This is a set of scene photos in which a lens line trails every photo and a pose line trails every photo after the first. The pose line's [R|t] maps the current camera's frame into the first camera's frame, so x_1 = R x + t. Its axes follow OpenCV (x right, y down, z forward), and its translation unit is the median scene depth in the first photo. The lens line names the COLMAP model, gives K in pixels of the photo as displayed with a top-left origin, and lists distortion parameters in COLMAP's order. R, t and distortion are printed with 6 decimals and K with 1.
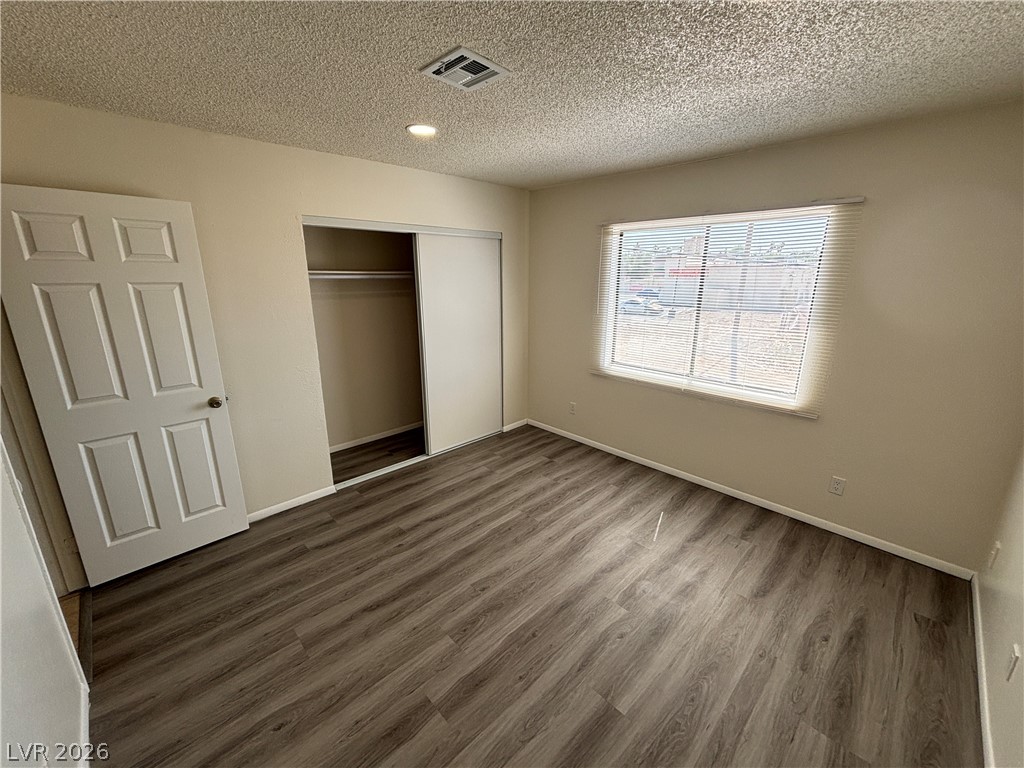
lens RADIAL K [[412.8, 0, 511.2], [0, 412.8, 382.8], [0, 0, 1]] dist [-0.001681, 0.000013]
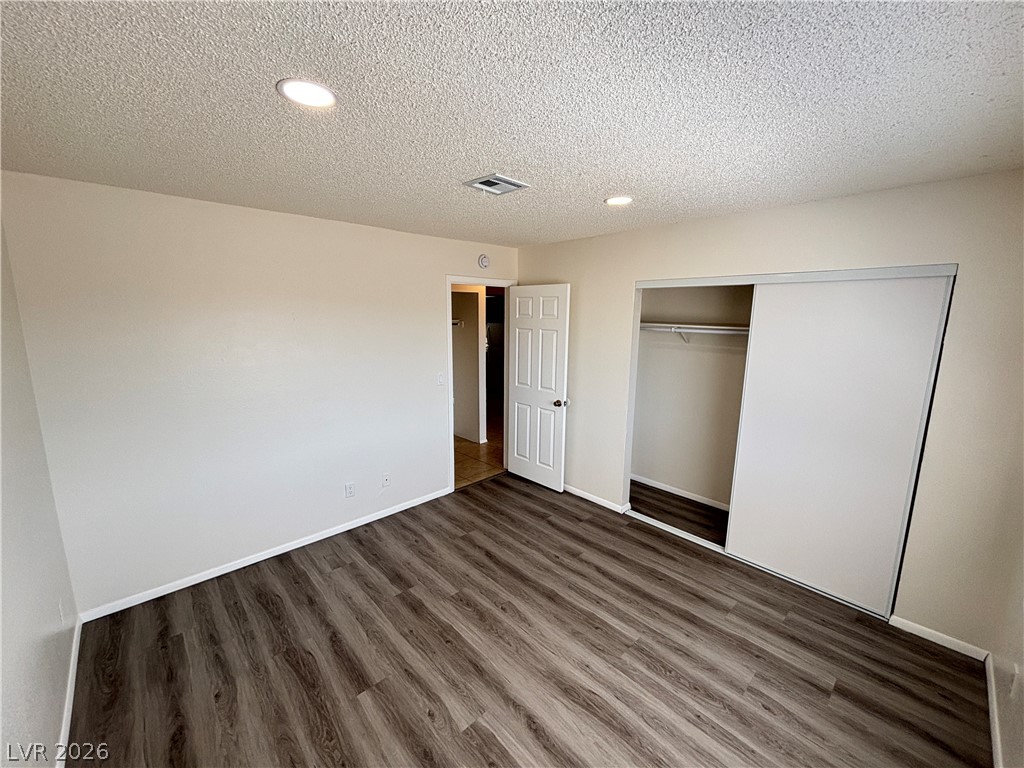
lens RADIAL K [[413.2, 0, 512.8], [0, 413.2, 383.4], [0, 0, 1]] dist [0.000852, 0.000523]
pose [[-0.014672, 0.172357, -0.984925, 0.757948], [-0.270685, 0.947565, 0.169852, -0.222512], [0.962556, 0.269096, 0.032752, 0.675520]]
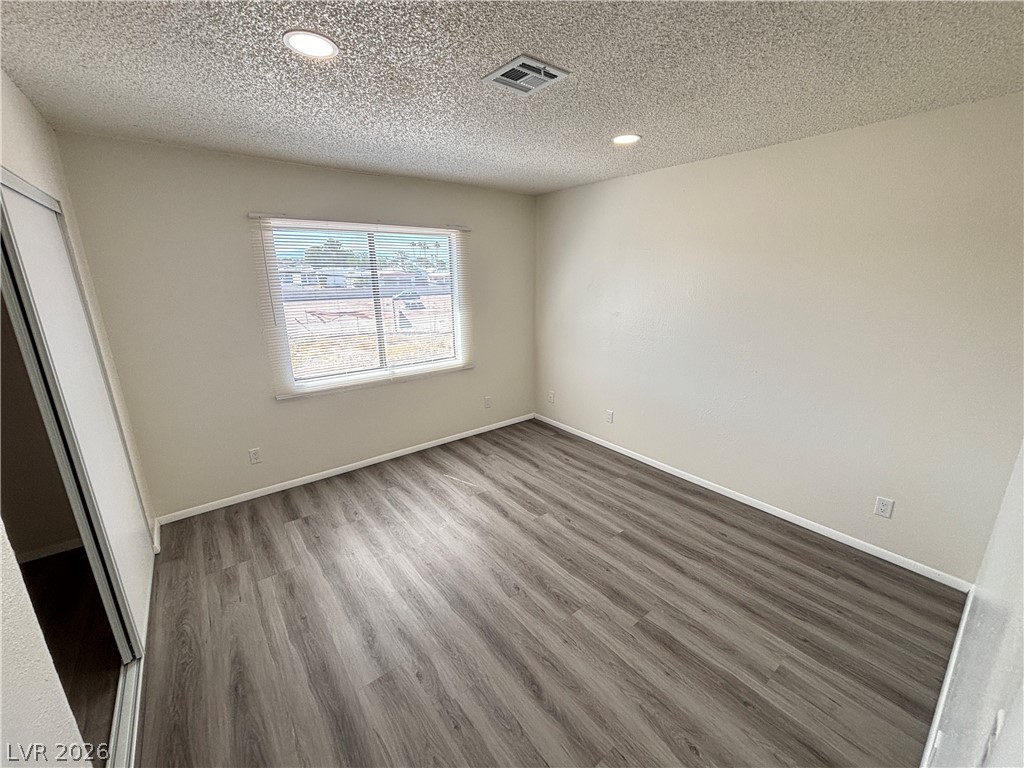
lens RADIAL K [[412.8, 0, 511.2], [0, 412.8, 382.8], [0, 0, 1]] dist [-0.001681, 0.000013]
pose [[0.104641, -0.260721, 0.959726, -0.741535], [0.269172, 0.936430, 0.225044, -0.163885], [-0.957390, 0.234783, 0.168168, 0.595340]]
